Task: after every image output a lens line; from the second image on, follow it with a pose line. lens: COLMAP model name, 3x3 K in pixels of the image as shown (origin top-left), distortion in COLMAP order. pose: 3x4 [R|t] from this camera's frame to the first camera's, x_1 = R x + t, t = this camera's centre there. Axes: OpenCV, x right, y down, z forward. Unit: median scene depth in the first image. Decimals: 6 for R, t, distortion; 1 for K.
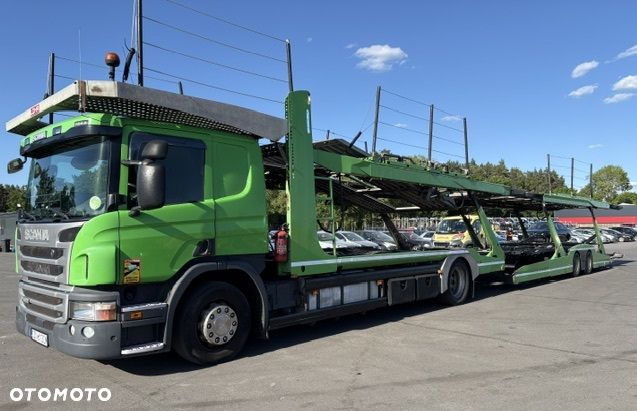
lens RADIAL K [[493.5, 0, 318.5], [0, 493.5, 234.3], [0, 0, 1]] dist [0.030594, 0.000511]
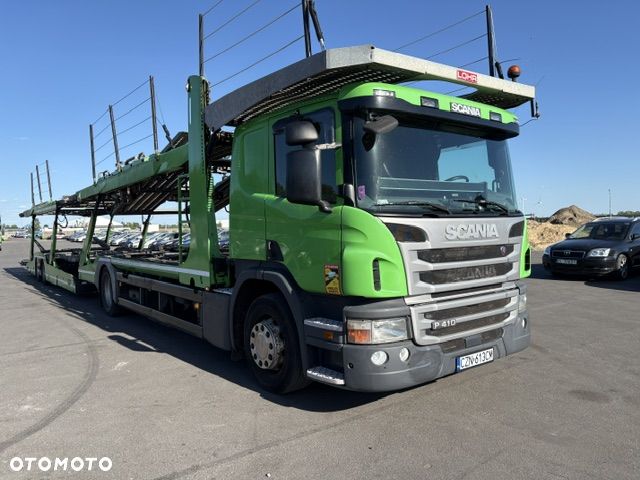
lens RADIAL K [[494.4, 0, 320.0], [0, 494.4, 240.0], [0, 0, 1]] dist [0.025570, 0.000493]
pose [[0.143854, -0.022303, 0.989348, -1.389114], [0.038667, 0.999109, 0.016901, -0.009246], [-0.988843, 0.035823, 0.144588, 1.122778]]
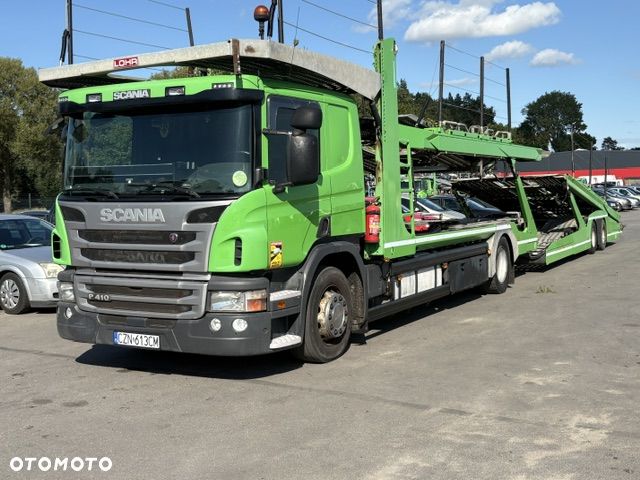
lens RADIAL K [[799.2, 0, 320.0], [0, 799.2, 240.0], [0, 0, 1]] dist [0.057471, -0.057056]
pose [[0.969720, -0.025863, 0.242845, -0.583865], [0.014798, 0.998772, 0.047277, -0.016855], [-0.243769, -0.042252, 0.968912, -0.358187]]
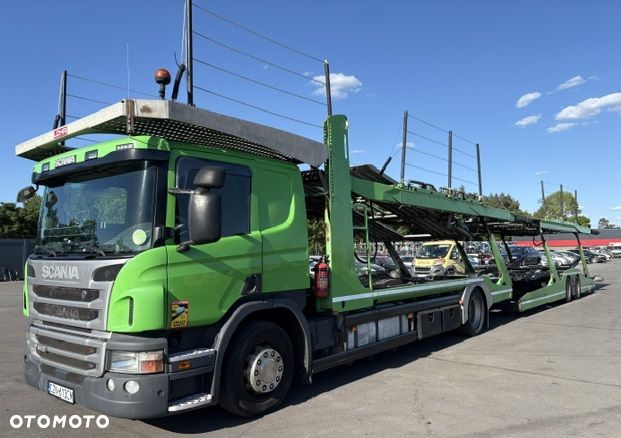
lens RADIAL K [[494.3, 0, 316.2], [0, 494.3, 233.6], [0, 0, 1]] dist [0.028338, -0.002105]
pose [[0.997016, -0.006443, 0.076929, -0.183189], [0.010314, 0.998694, -0.050034, -0.019525], [-0.076506, 0.050679, 0.995780, 0.091629]]
